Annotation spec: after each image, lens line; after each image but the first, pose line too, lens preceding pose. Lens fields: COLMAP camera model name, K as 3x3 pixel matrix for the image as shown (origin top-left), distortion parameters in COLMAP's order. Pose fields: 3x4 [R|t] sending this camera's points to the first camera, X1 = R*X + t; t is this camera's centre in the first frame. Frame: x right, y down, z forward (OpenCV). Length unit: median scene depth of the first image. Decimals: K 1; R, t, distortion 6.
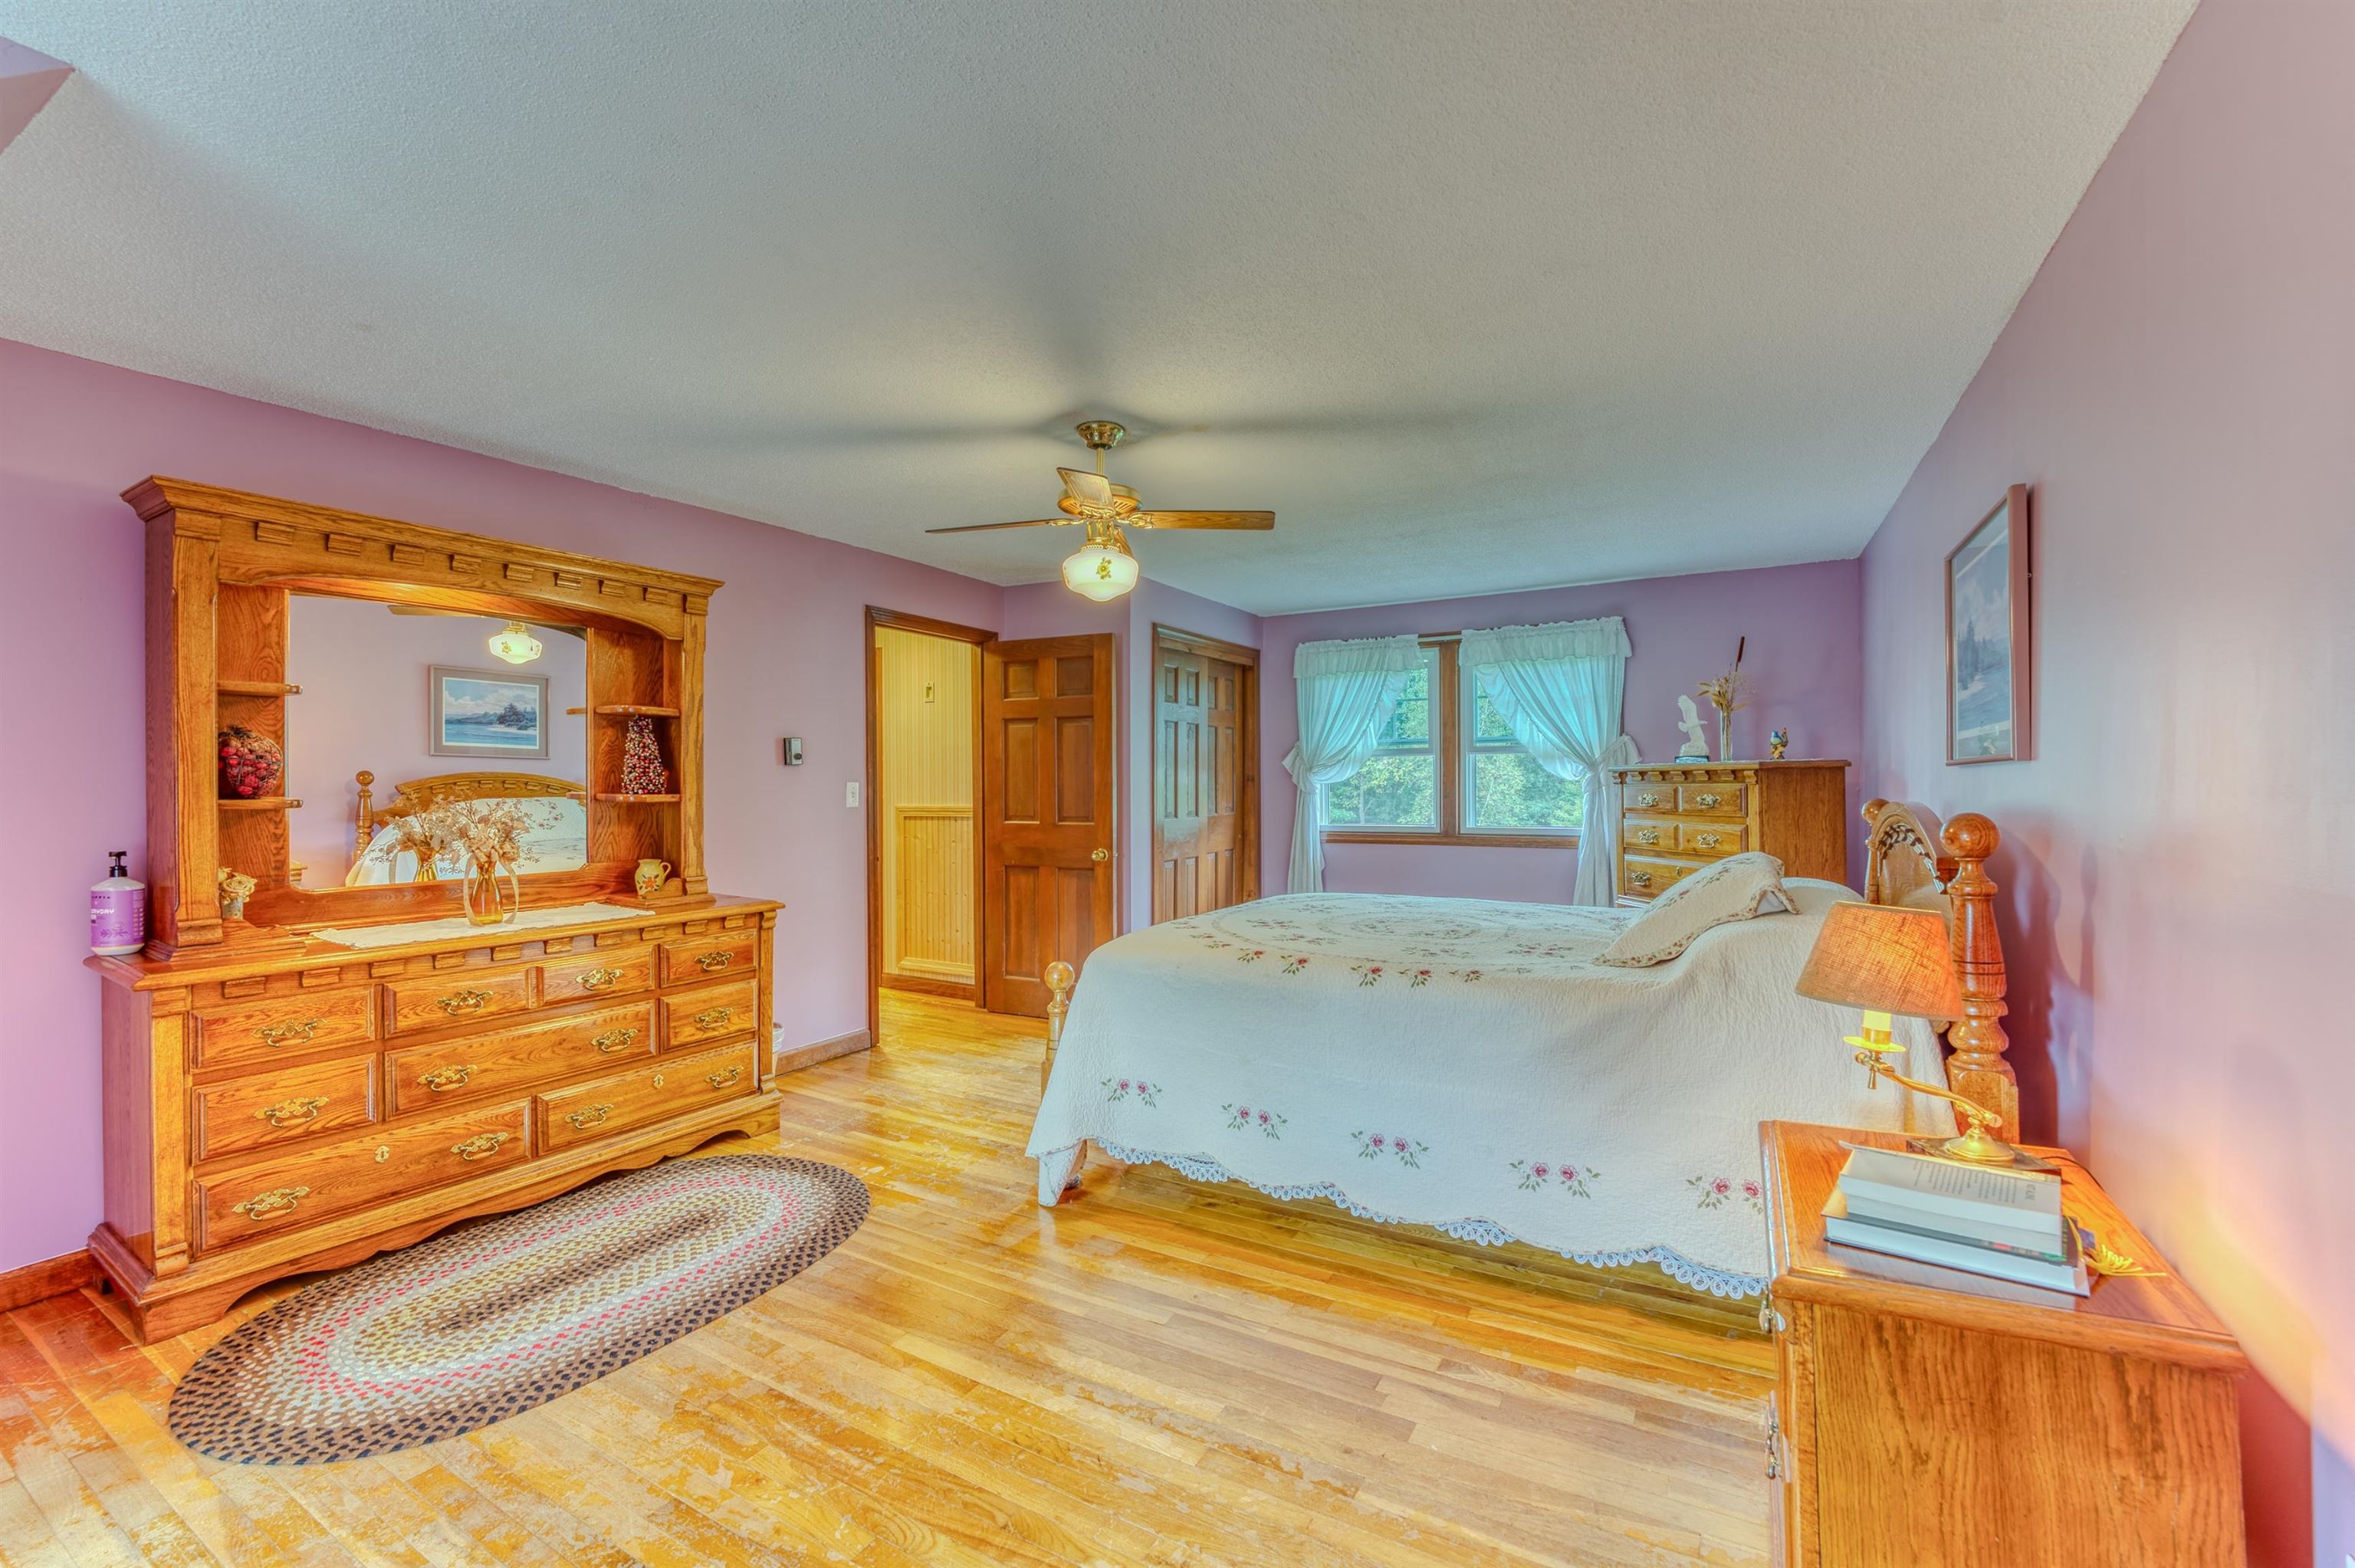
lens RADIAL K [[942.6, 0, 1181.1], [0, 942.6, 785.5], [0, 0, 1]] dist [-0.020919, 0.000611]
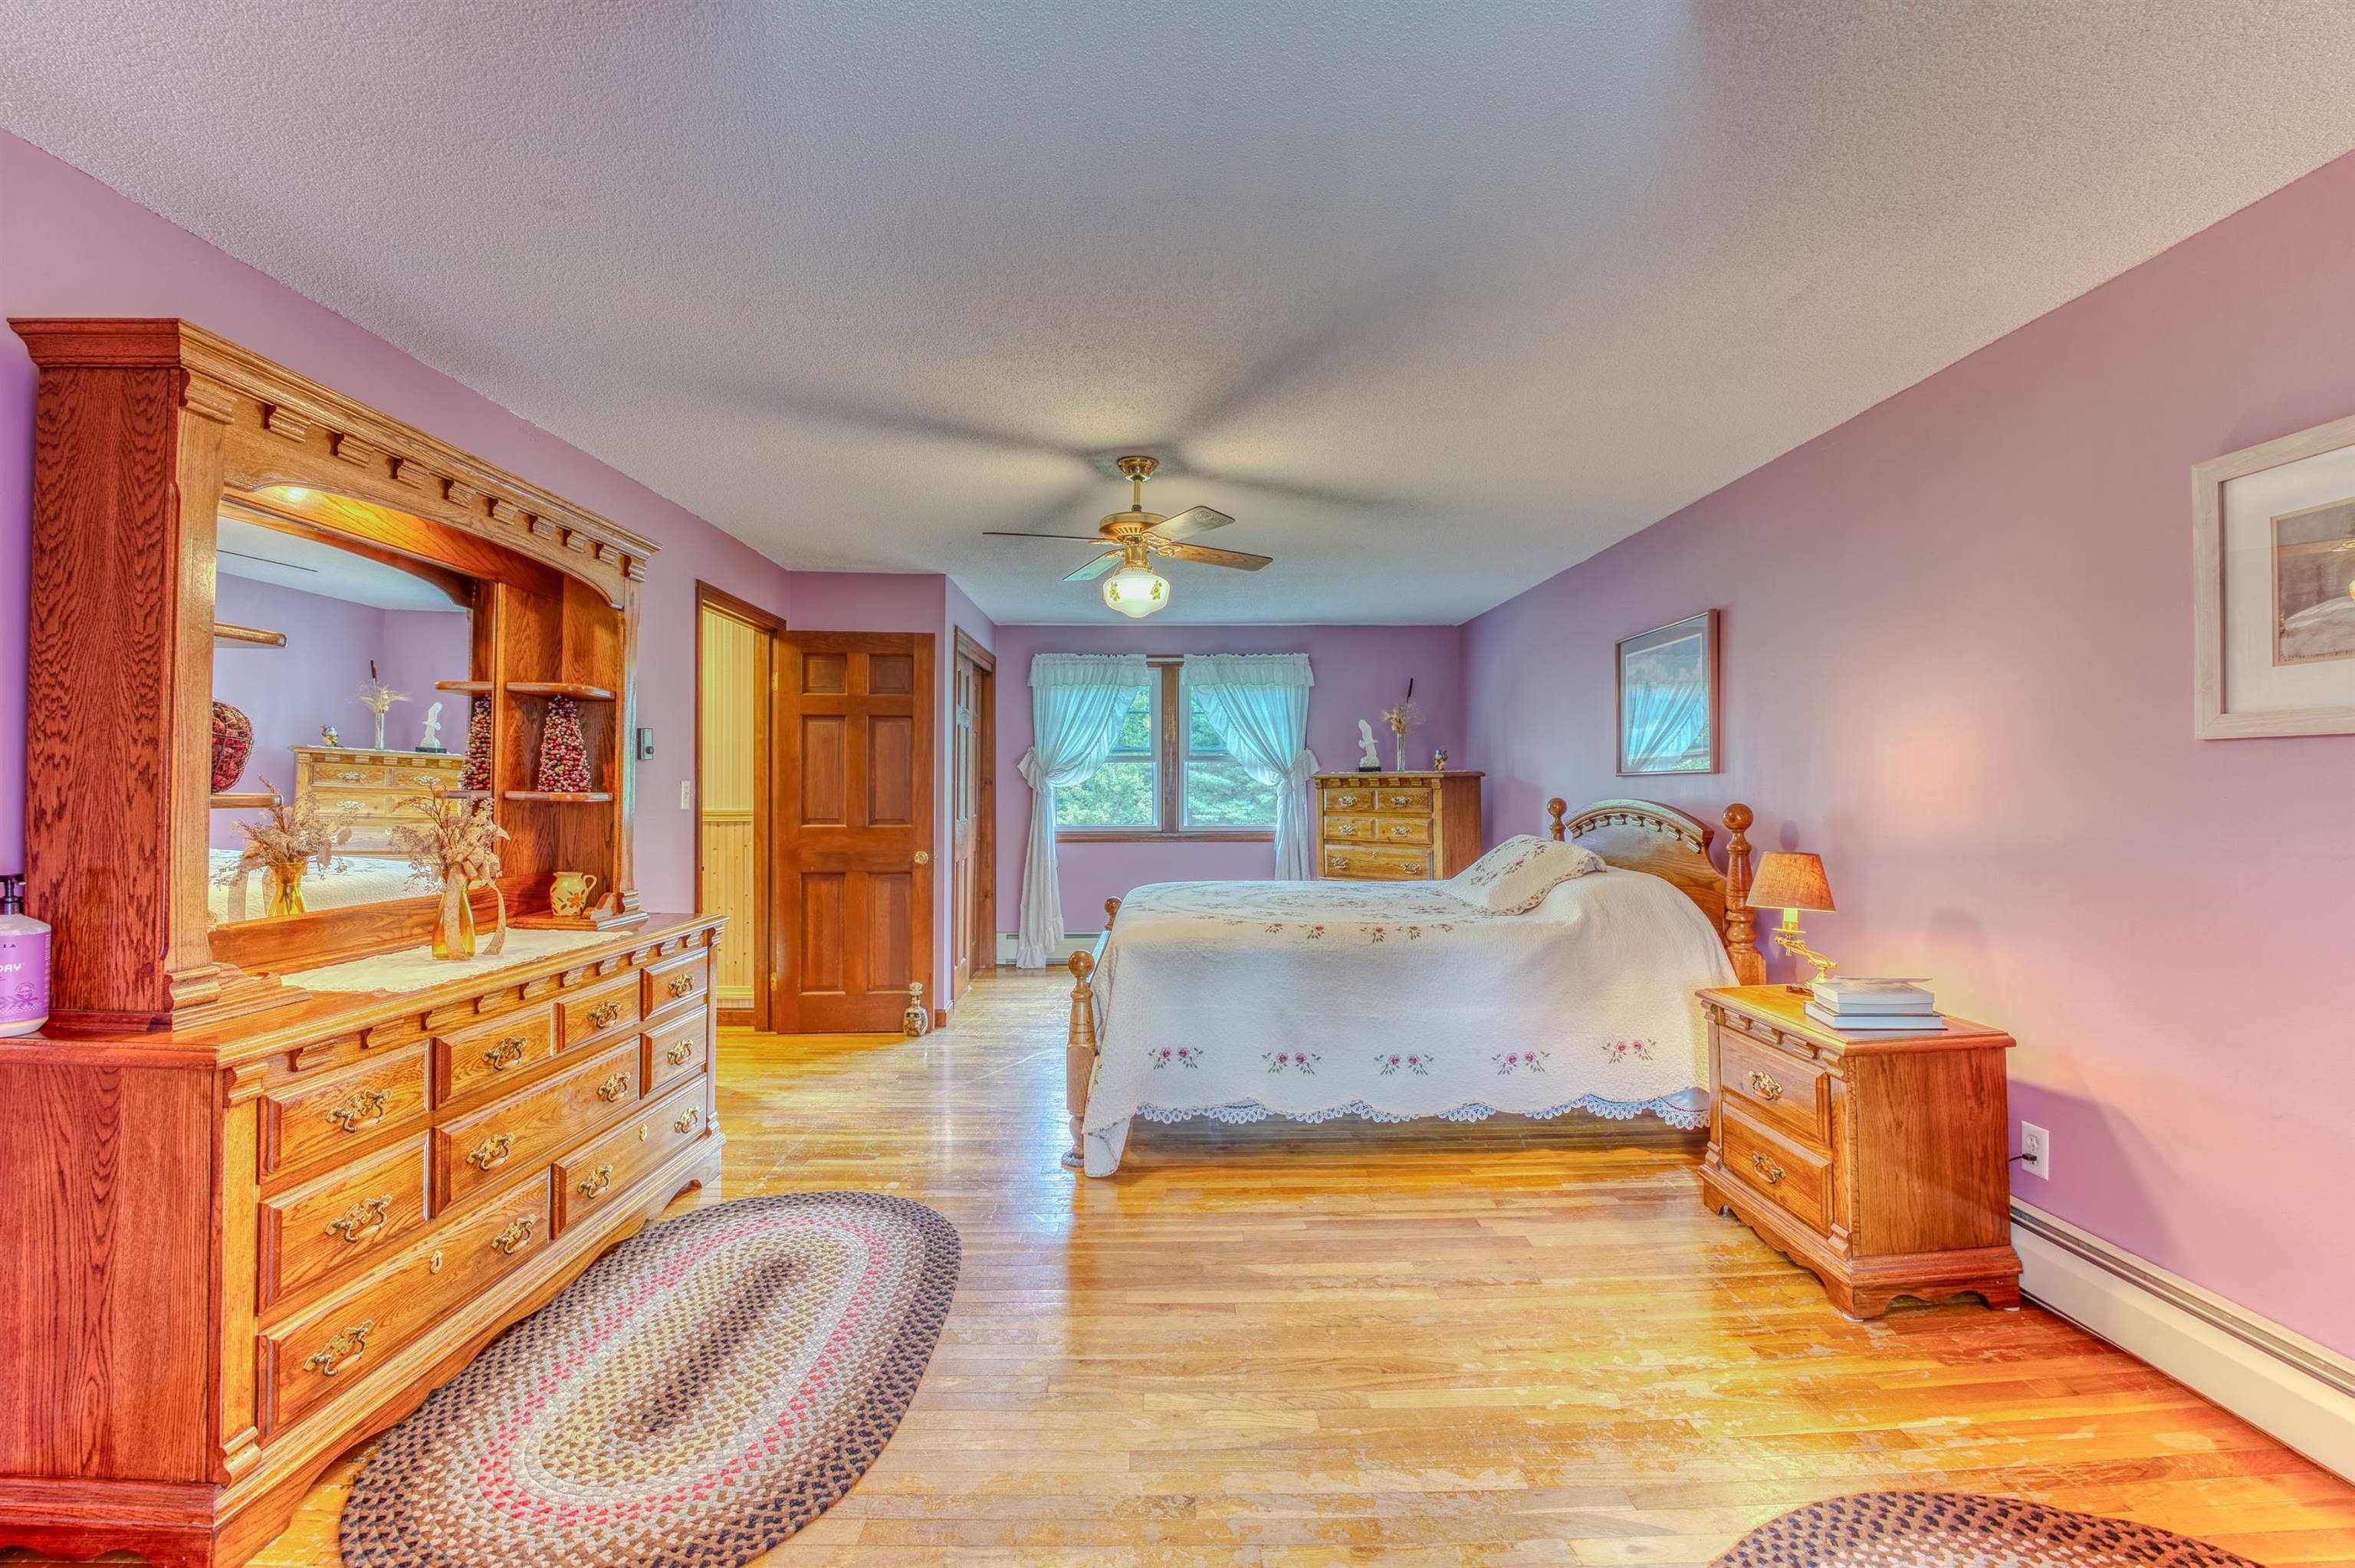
lens RADIAL K [[942.6, 0, 1184.6], [0, 942.6, 781.0], [0, 0, 1]] dist [-0.020919, 0.000611]
pose [[0.859978, 0.009785, 0.510238, -0.515645], [-0.003832, 0.999912, -0.012718, 0.007758], [-0.510317, 0.008982, 0.859939, 0.020513]]
